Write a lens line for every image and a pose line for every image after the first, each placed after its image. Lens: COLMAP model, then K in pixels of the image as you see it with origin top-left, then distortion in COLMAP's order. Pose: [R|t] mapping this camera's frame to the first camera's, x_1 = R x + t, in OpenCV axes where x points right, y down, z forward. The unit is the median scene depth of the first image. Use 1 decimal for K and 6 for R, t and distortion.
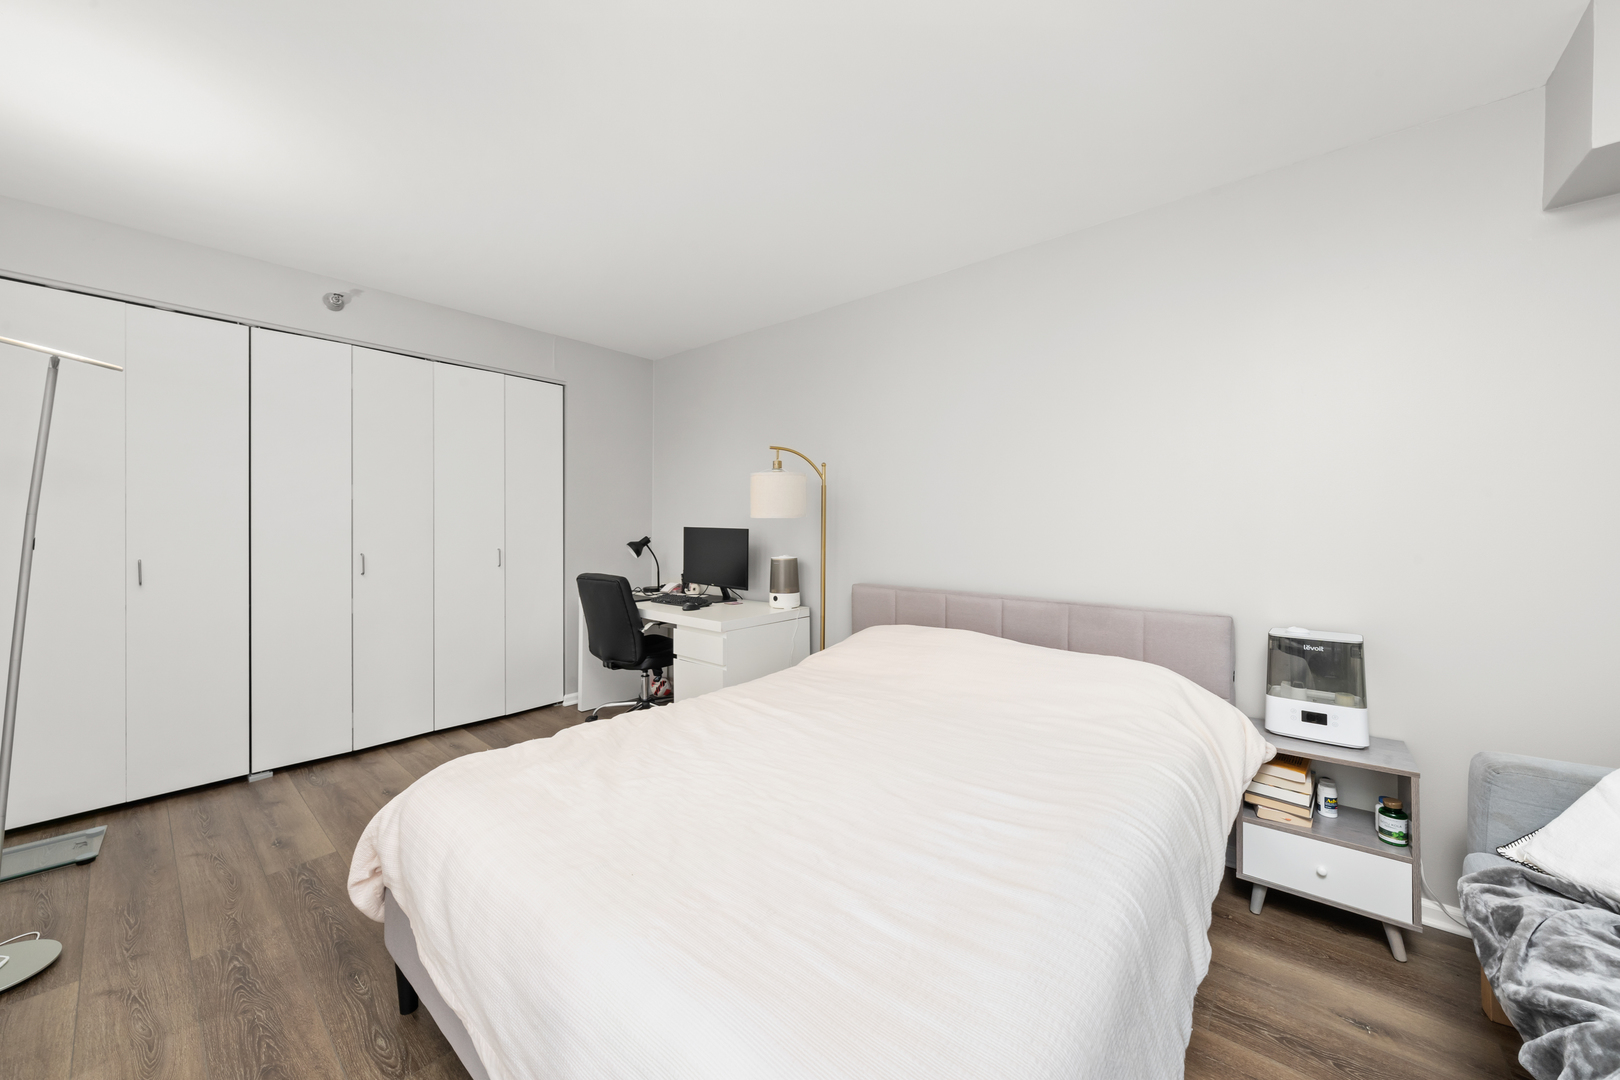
lens RADIAL K [[591.4, 0, 801.1], [0, 591.4, 541.8], [0, 0, 1]] dist [-0.001782, -0.000200]
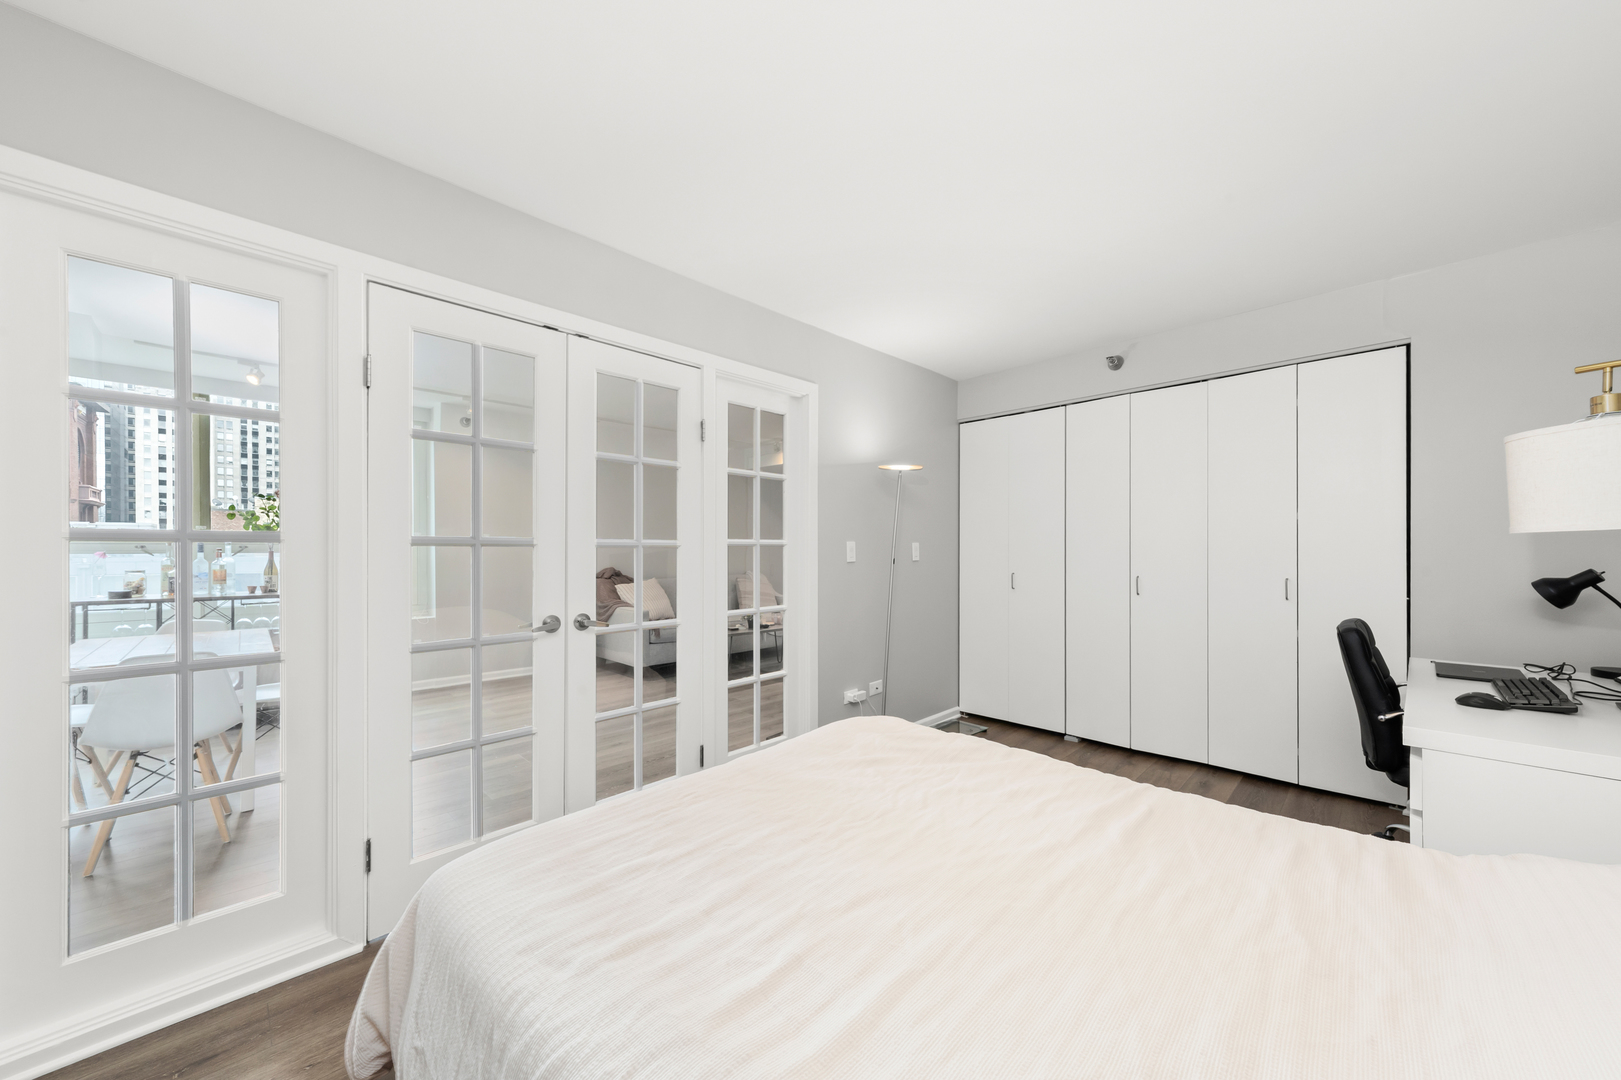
lens RADIAL K [[591.8, 0, 801.6], [0, 591.8, 541.8], [0, 0, 1]] dist [-0.001782, -0.000200]
pose [[-0.080522, -0.016319, -0.996619, 0.416700], [-0.024540, 0.999595, -0.014385, -0.010840], [0.996451, 0.023298, -0.080890, 0.439192]]
